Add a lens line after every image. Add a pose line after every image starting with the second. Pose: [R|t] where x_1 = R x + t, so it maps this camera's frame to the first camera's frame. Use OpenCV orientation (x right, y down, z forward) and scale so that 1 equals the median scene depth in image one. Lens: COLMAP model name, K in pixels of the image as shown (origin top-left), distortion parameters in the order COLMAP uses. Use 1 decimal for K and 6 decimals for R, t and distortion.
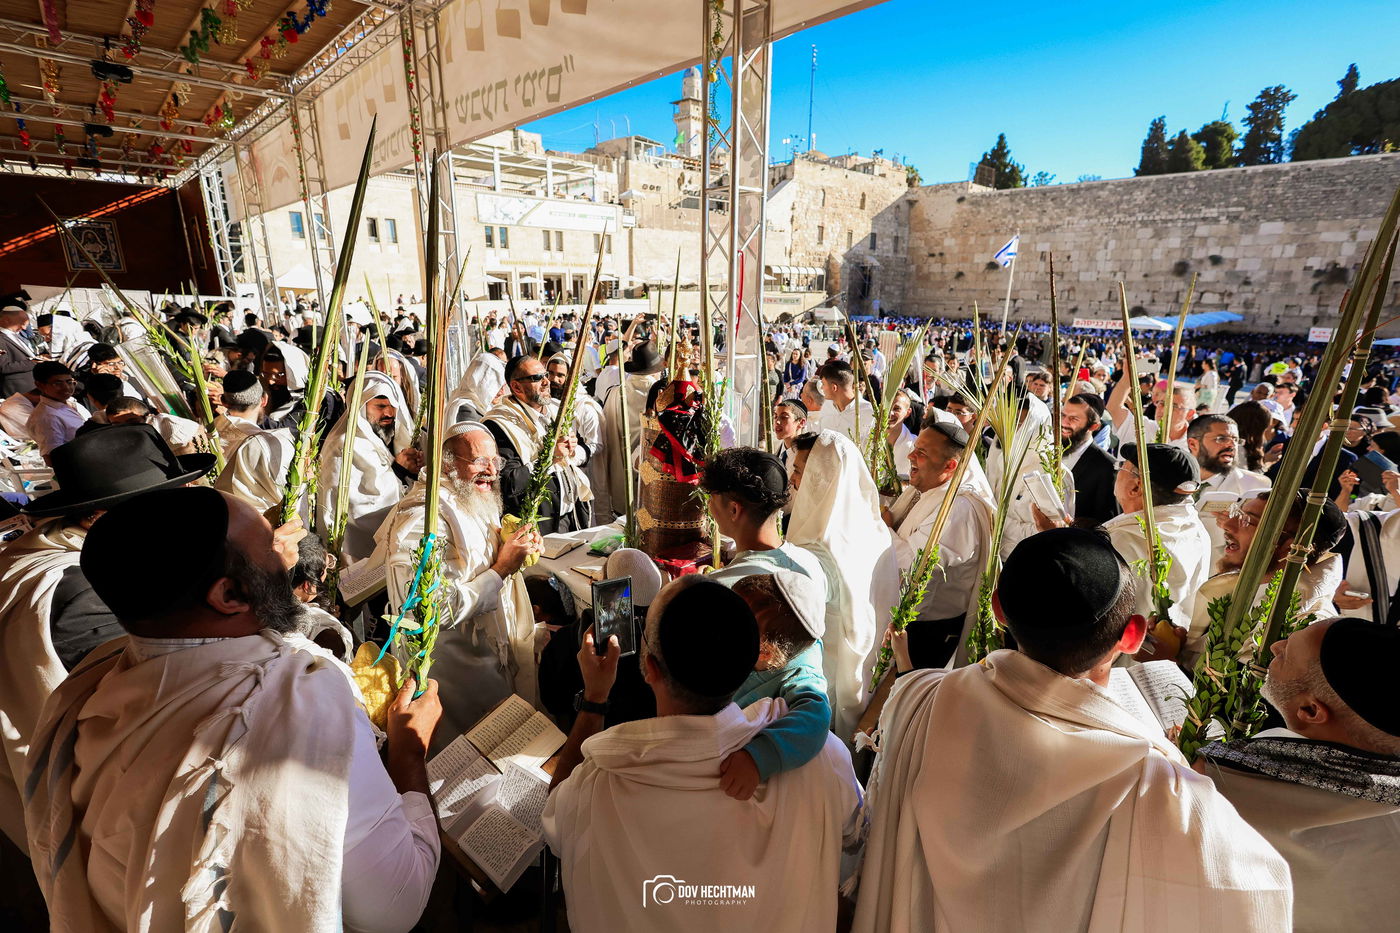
lens RADIAL K [[646.6, 0, 698.2], [0, 646.6, 471.8], [0, 0, 1]] dist [-0.000935, -0.001049]
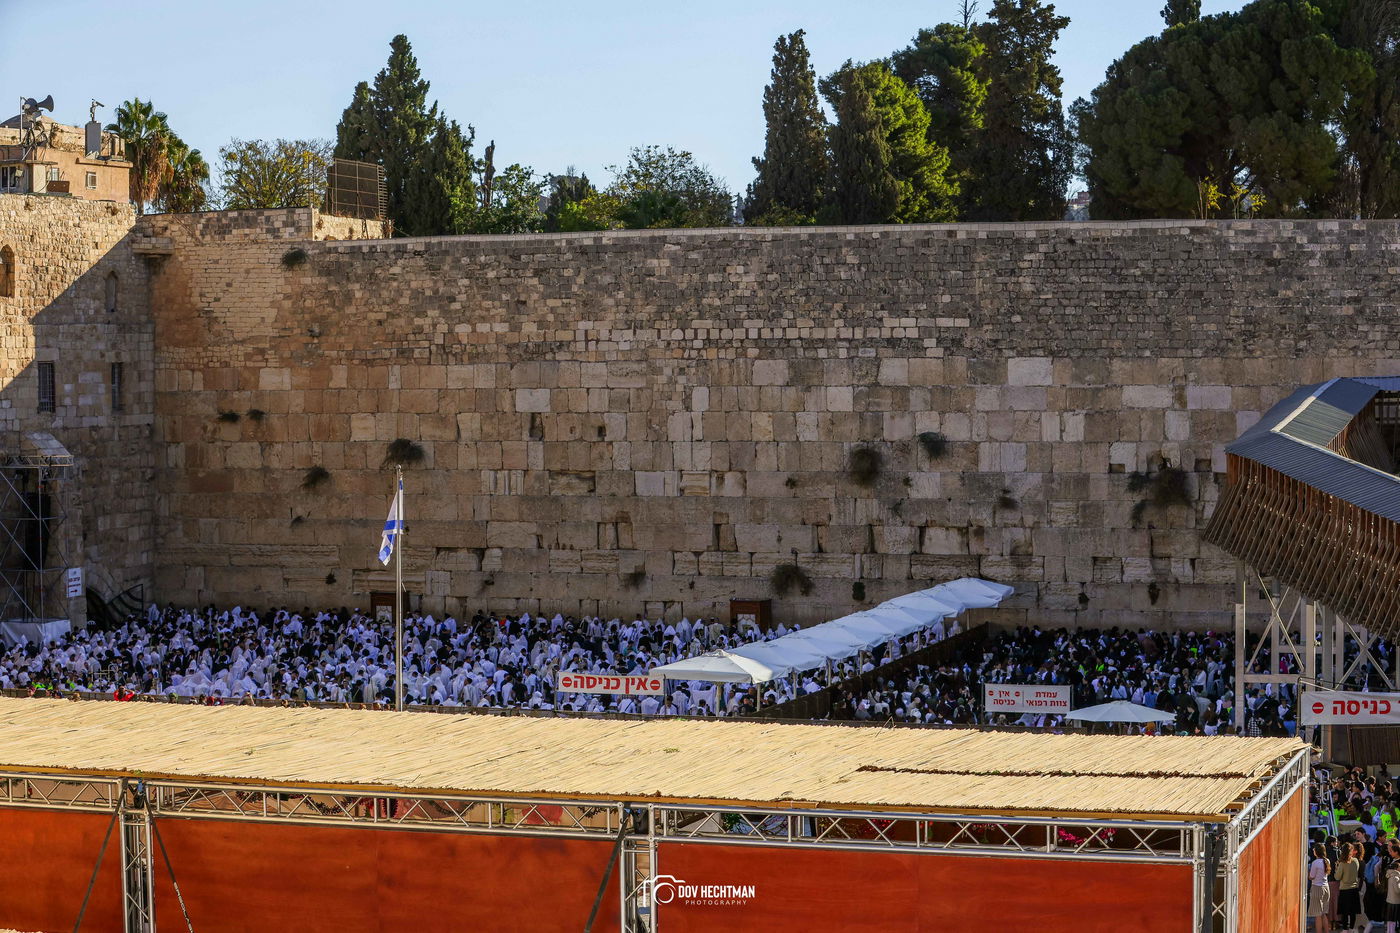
lens RADIAL K [[2752.8, 0, 699.3], [0, 2752.8, 465.9], [0, 0, 1]] dist [-0.291613, 0.000000]
pose [[0.883578, -0.030419, 0.467295, -0.077210], [0.144494, 0.966906, -0.210273, 0.005563], [-0.445434, 0.253314, 0.858732, -0.309784]]
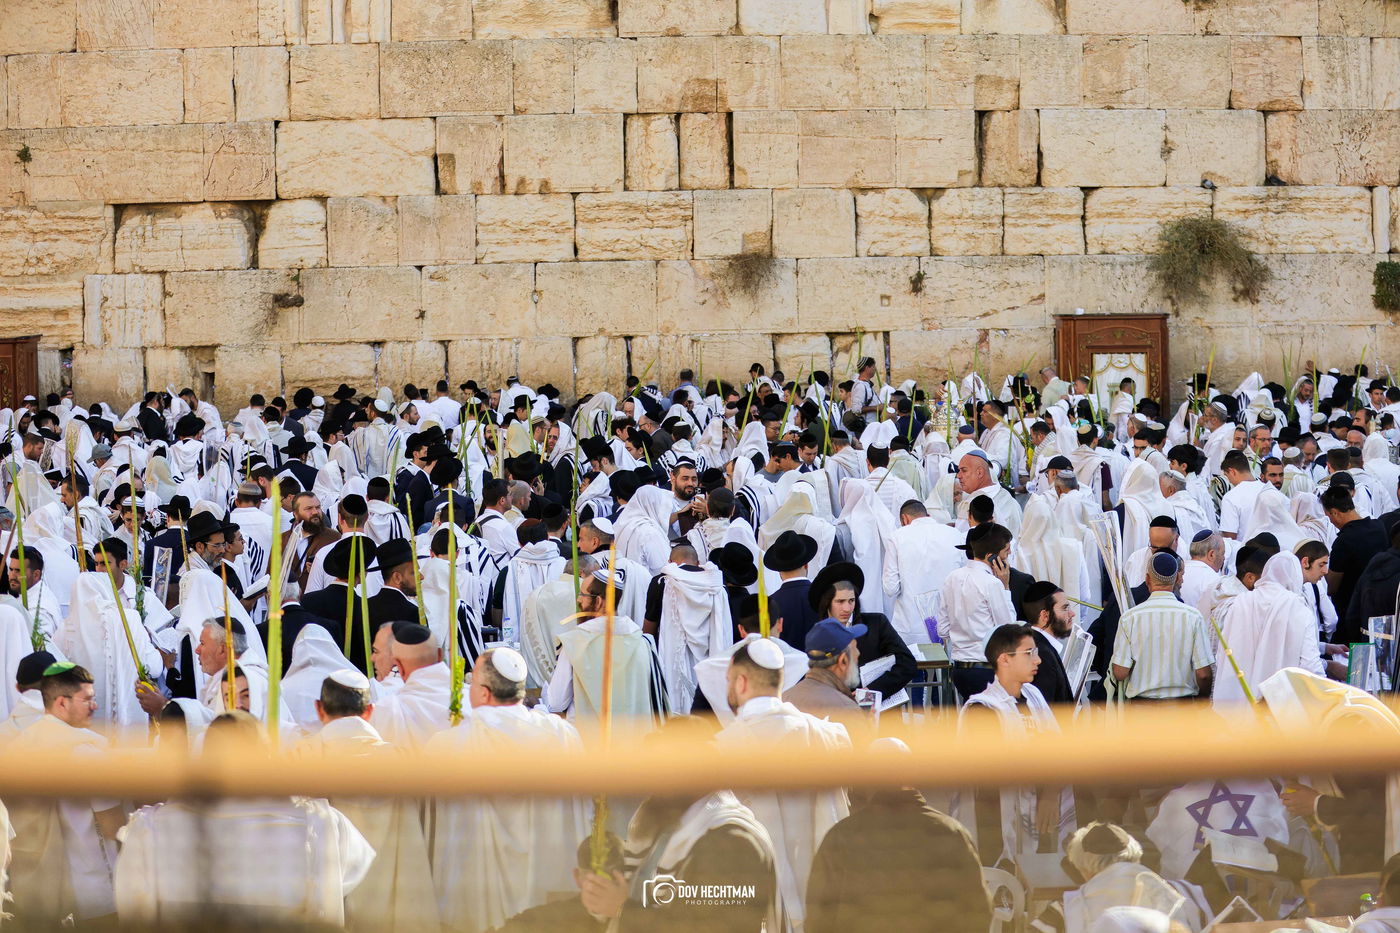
lens RADIAL K [[2752.8, 0, 701.9], [0, 2752.8, 475.1], [0, 0, 1]] dist [-0.291613, 0.000000]
pose [[0.648635, -0.072363, 0.757652, 0.200123], [0.233232, 0.966476, -0.107365, -0.172114], [-0.724483, 0.246349, 0.643767, 0.738411]]
